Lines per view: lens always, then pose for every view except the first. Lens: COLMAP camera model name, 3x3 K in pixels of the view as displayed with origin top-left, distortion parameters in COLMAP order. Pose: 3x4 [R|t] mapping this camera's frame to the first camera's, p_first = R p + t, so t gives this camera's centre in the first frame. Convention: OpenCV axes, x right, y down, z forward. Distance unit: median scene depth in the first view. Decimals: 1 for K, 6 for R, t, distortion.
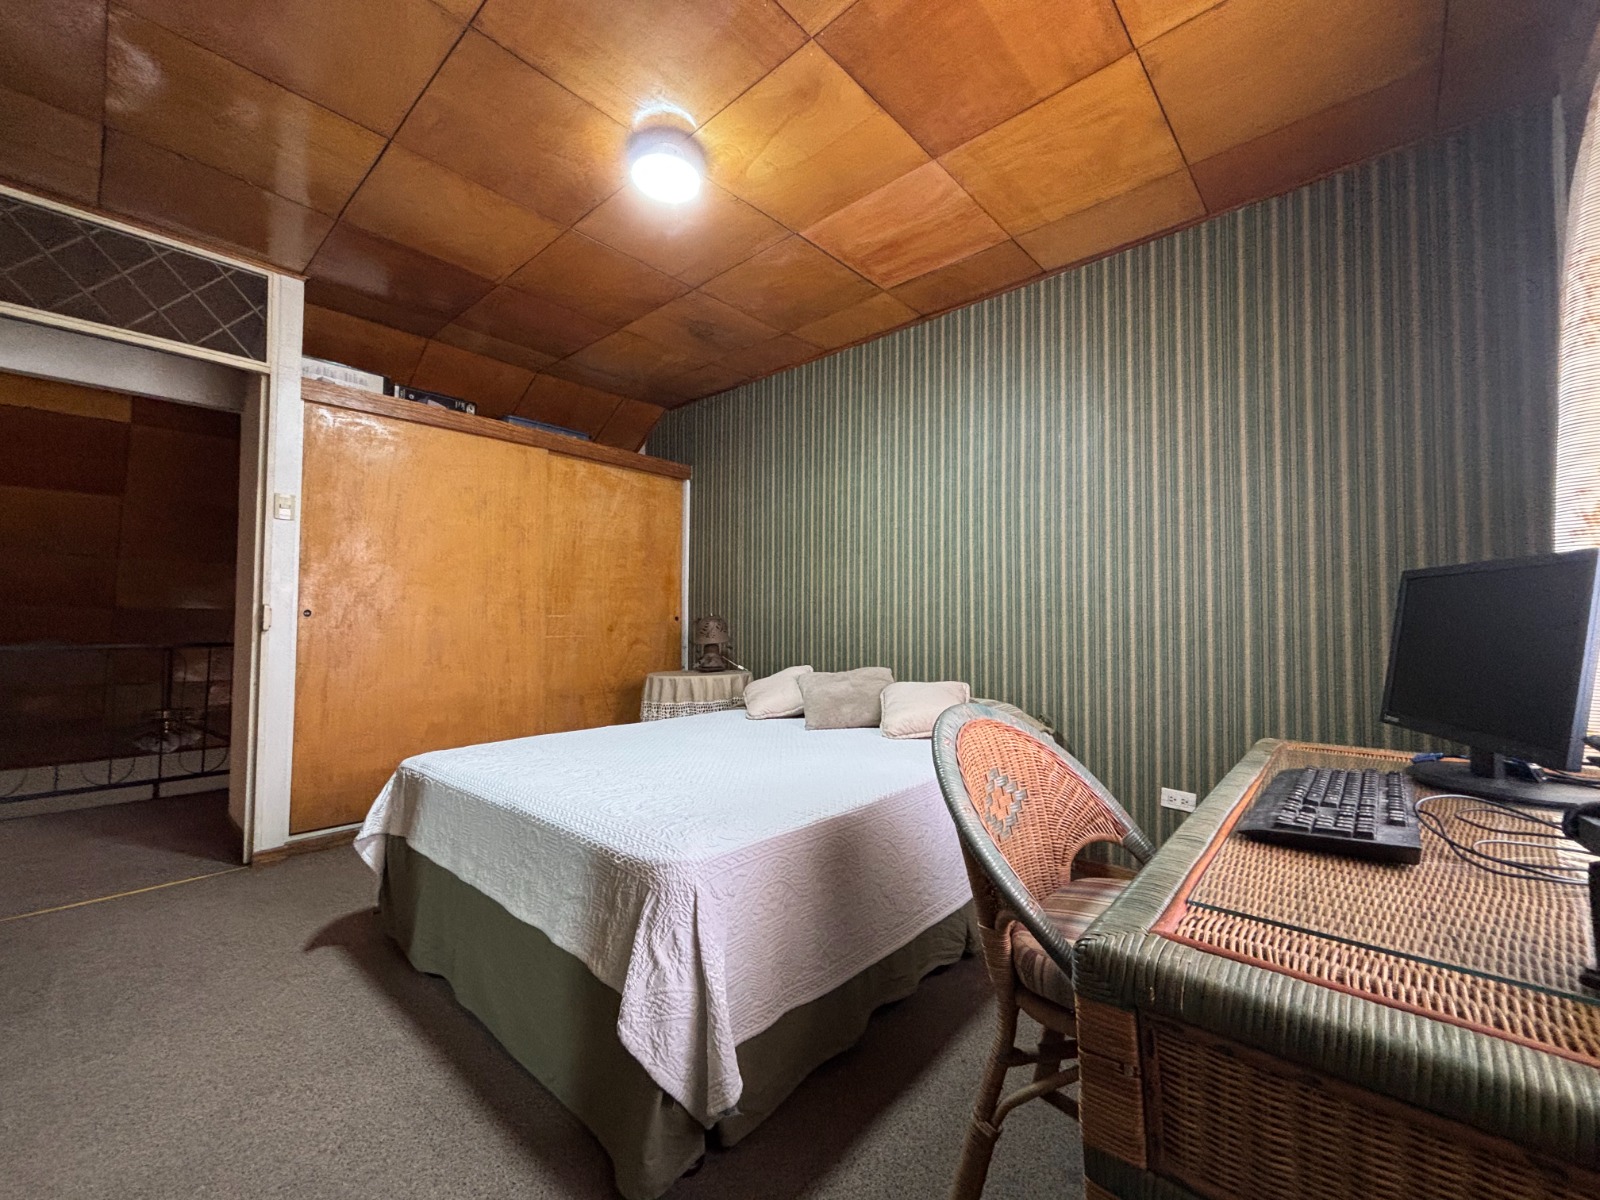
lens RADIAL K [[650.1, 0, 800.0], [0, 650.1, 610.8], [0, 0, 1]] dist [0.011114, -0.001421]
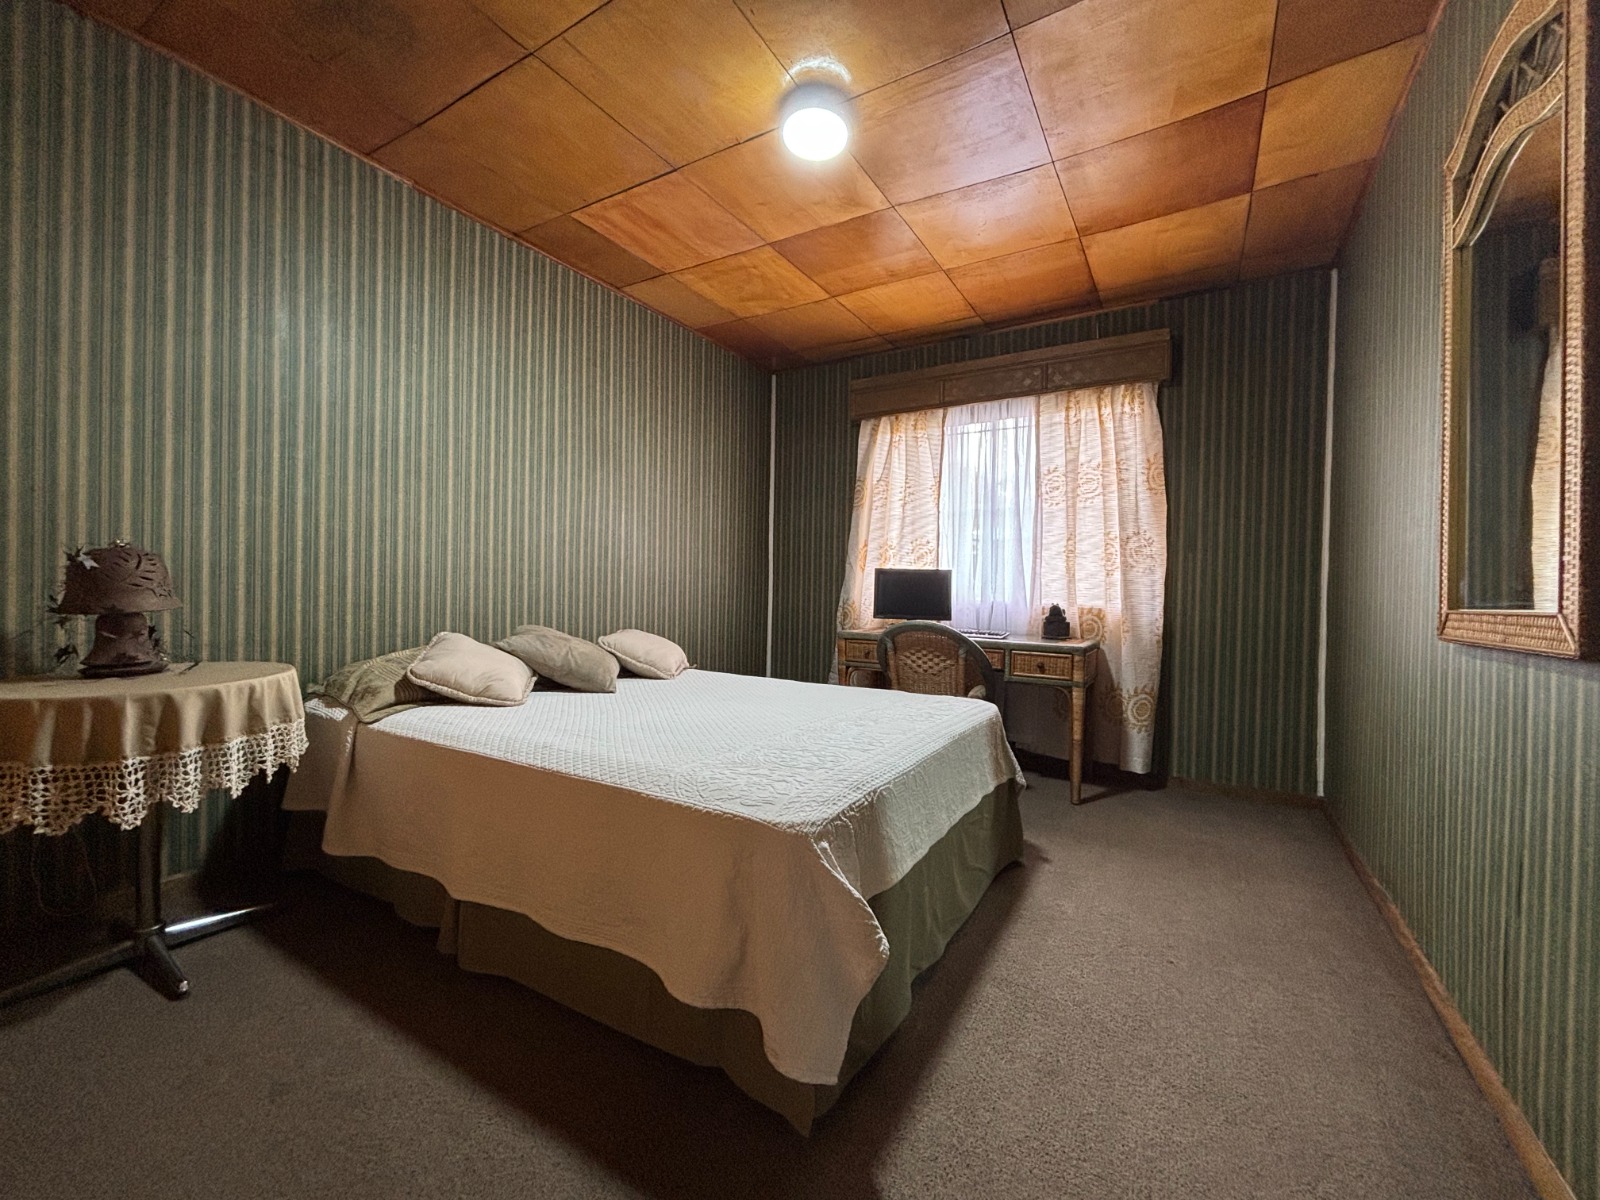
lens RADIAL K [[650.1, 0, 799.9], [0, 650.1, 589.4], [0, 0, 1]] dist [0.011114, -0.001421]
pose [[-0.183281, -0.008337, 0.983025, -0.748267], [-0.037069, 0.999311, 0.001564, 0.021115], [-0.982361, -0.036153, -0.183464, 0.738903]]
